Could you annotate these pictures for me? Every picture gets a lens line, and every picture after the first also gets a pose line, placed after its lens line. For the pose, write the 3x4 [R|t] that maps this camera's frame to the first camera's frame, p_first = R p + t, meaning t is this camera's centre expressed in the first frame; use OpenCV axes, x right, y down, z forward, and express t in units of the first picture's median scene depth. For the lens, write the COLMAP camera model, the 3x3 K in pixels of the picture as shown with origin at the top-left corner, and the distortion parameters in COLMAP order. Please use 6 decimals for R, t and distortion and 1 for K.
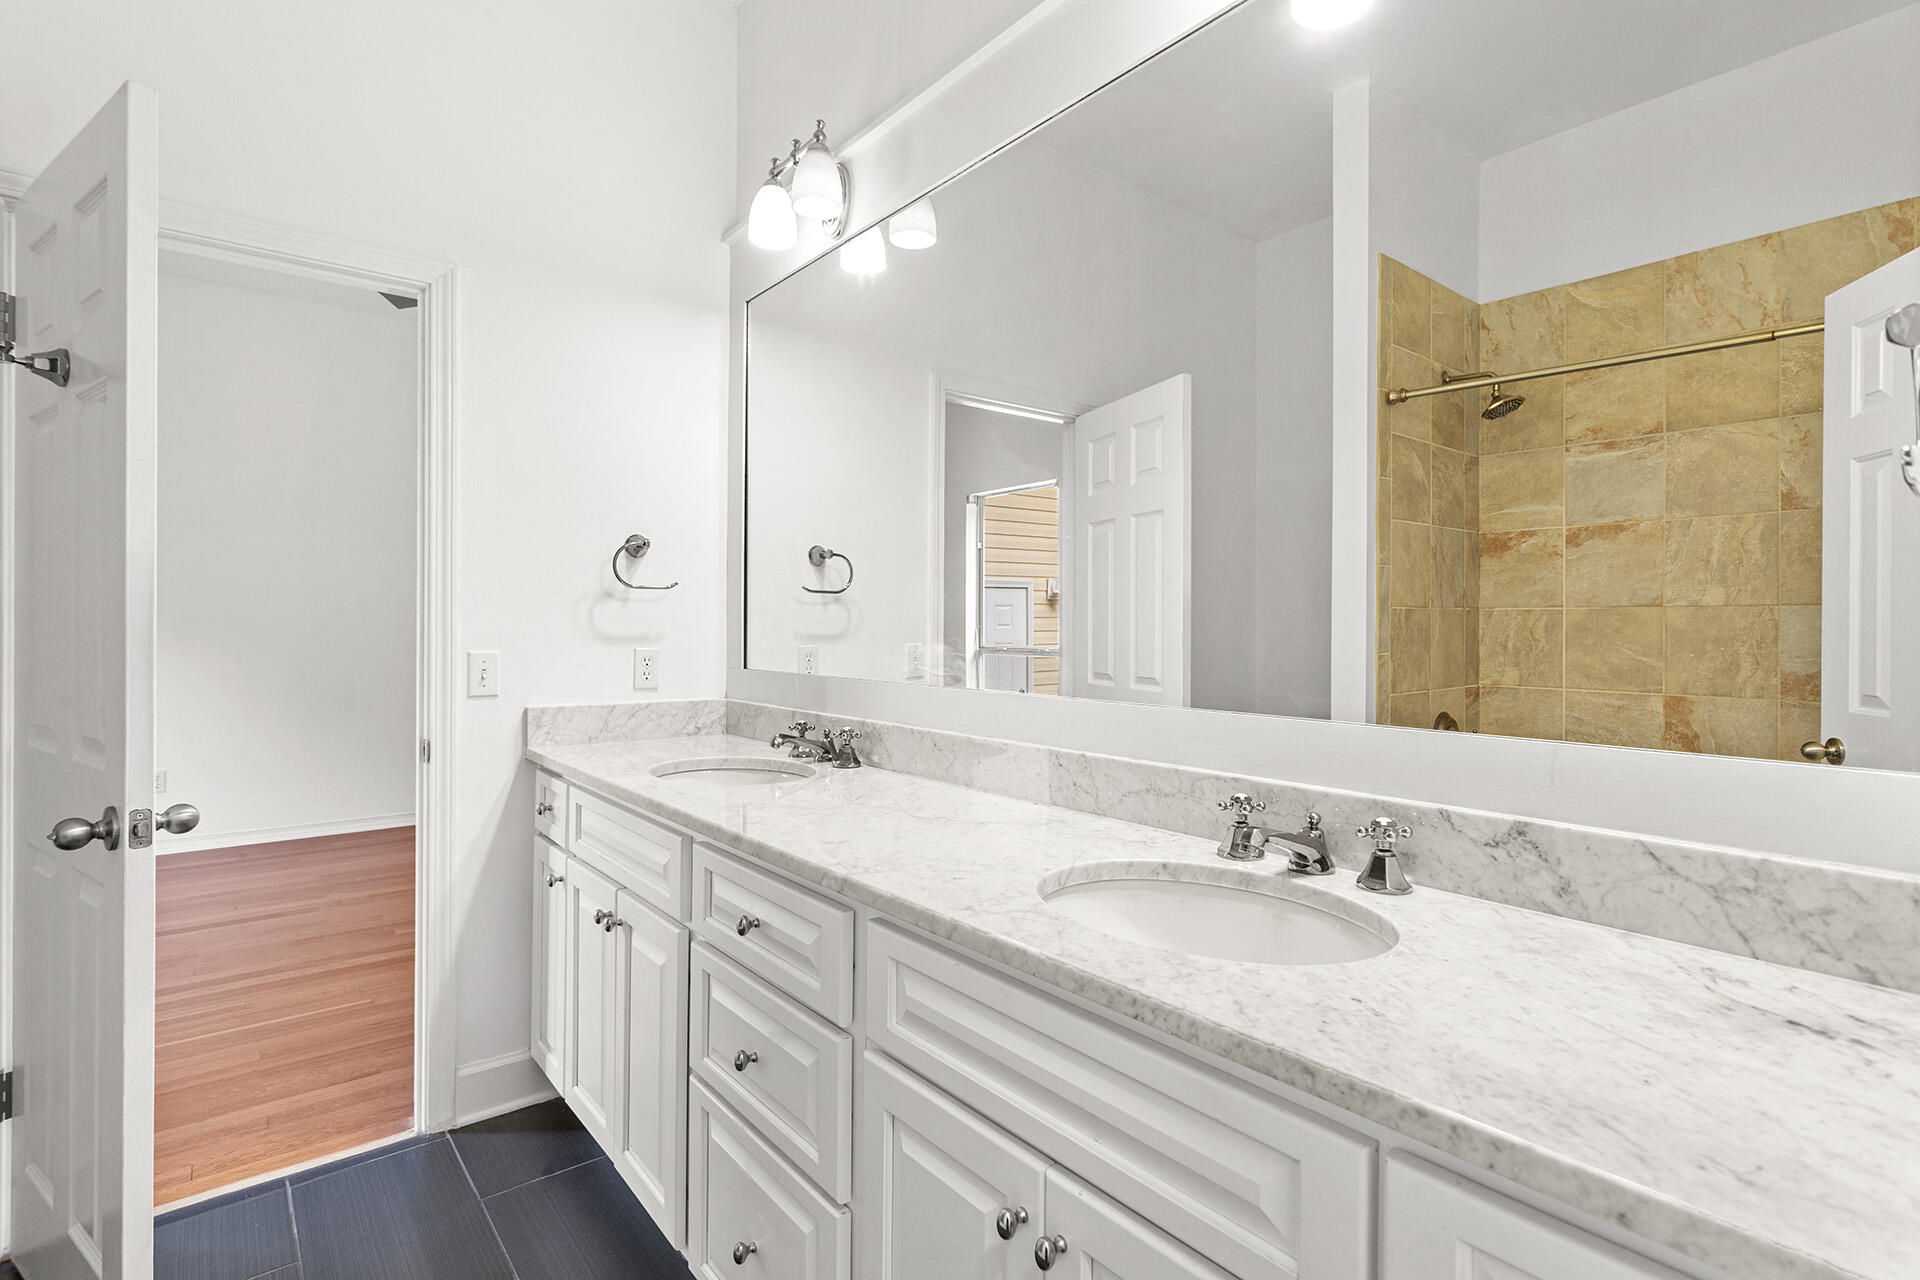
lens RADIAL K [[916.0, 0, 955.5], [0, 916.0, 611.1], [0, 0, 1]] dist [0.001443, 0.000436]
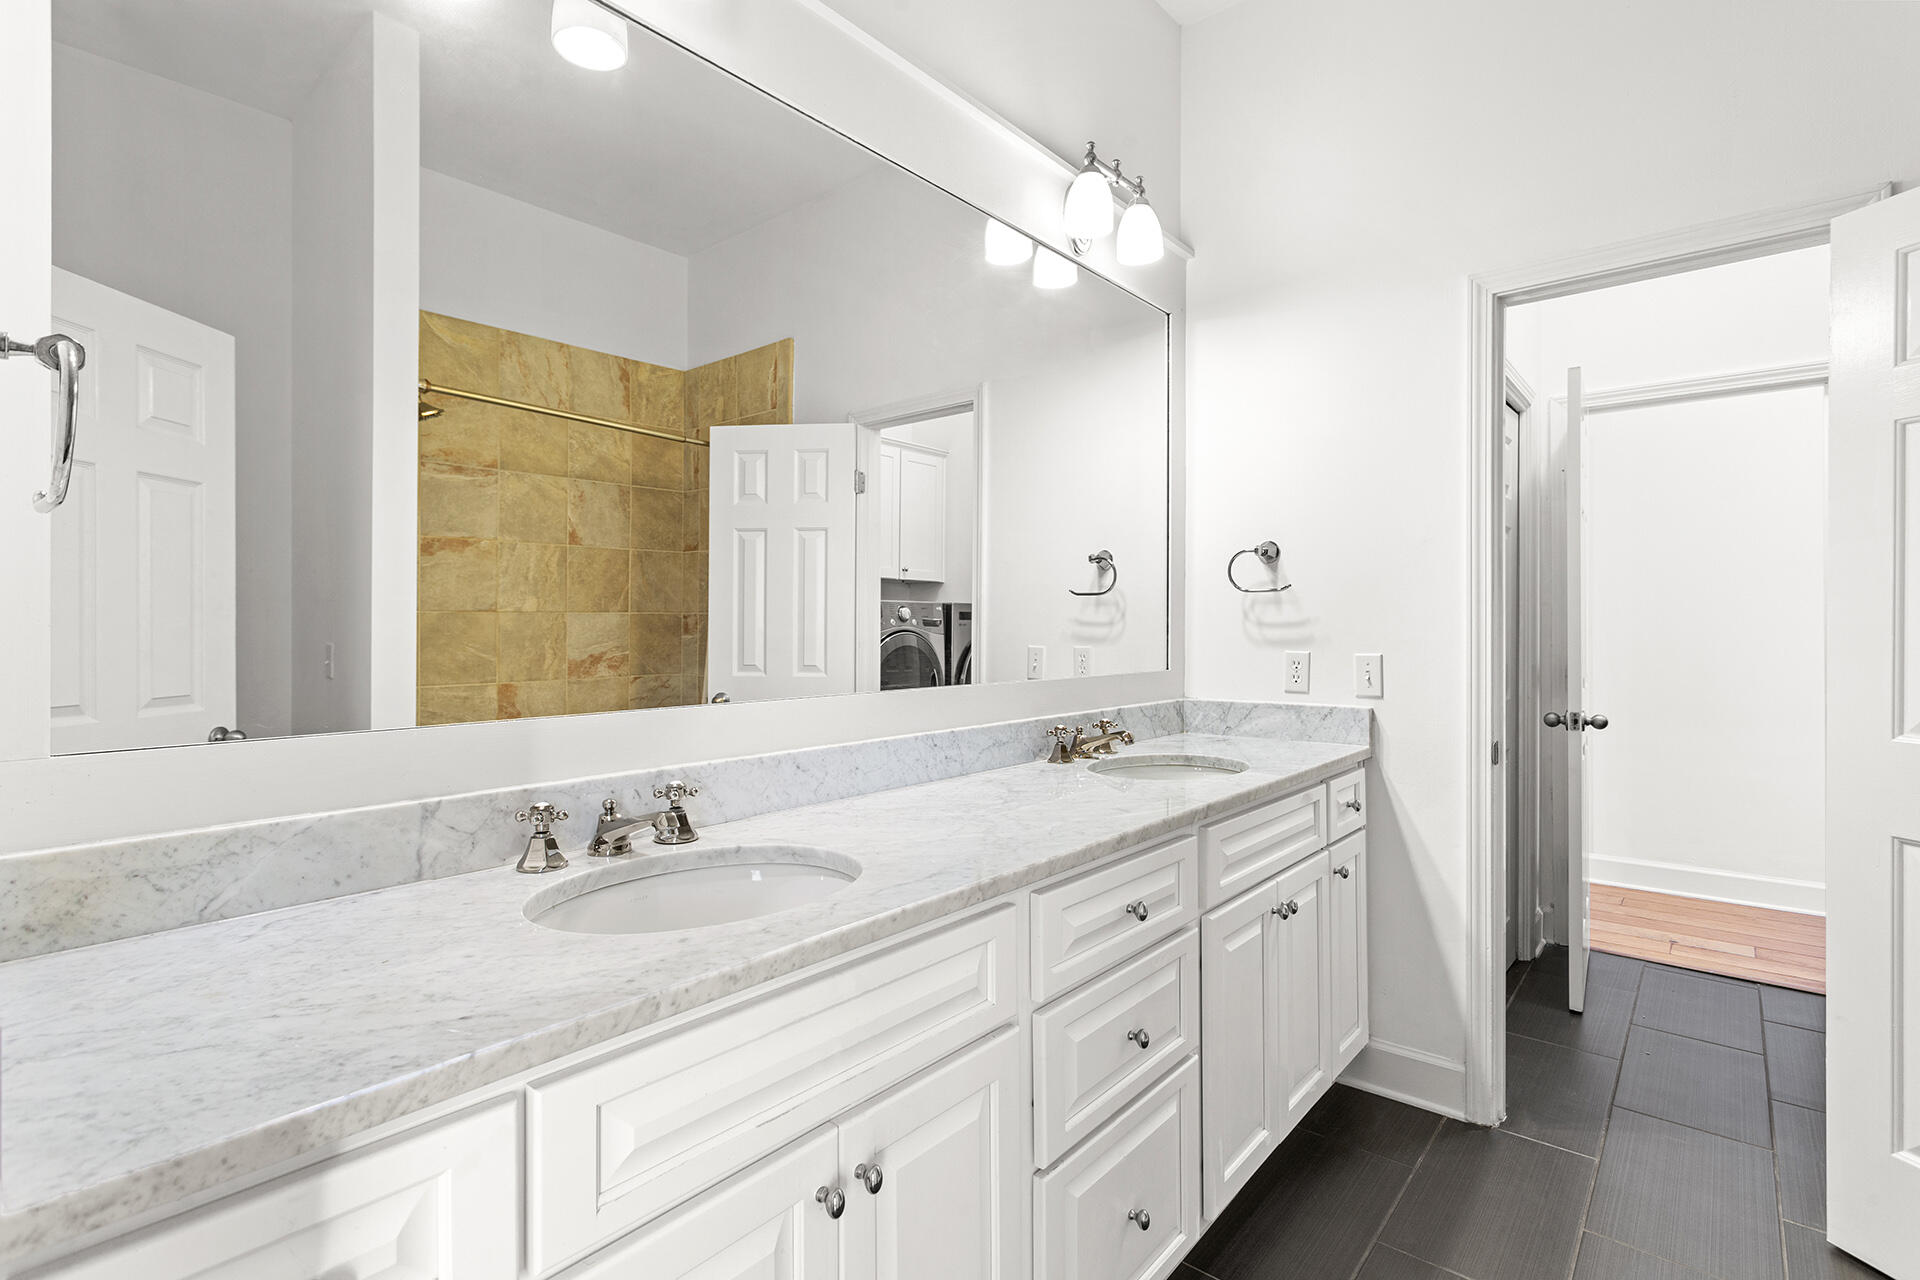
lens RADIAL K [[908.7, 0, 964.5], [0, 908.7, 626.7], [0, 0, 1]] dist [-0.001520, 0.000483]
pose [[-0.179790, -0.002567, 0.983702, -0.550362], [-0.009611, 0.999953, 0.000853, 0.008389], [-0.983658, -0.009301, -0.179806, 0.627574]]
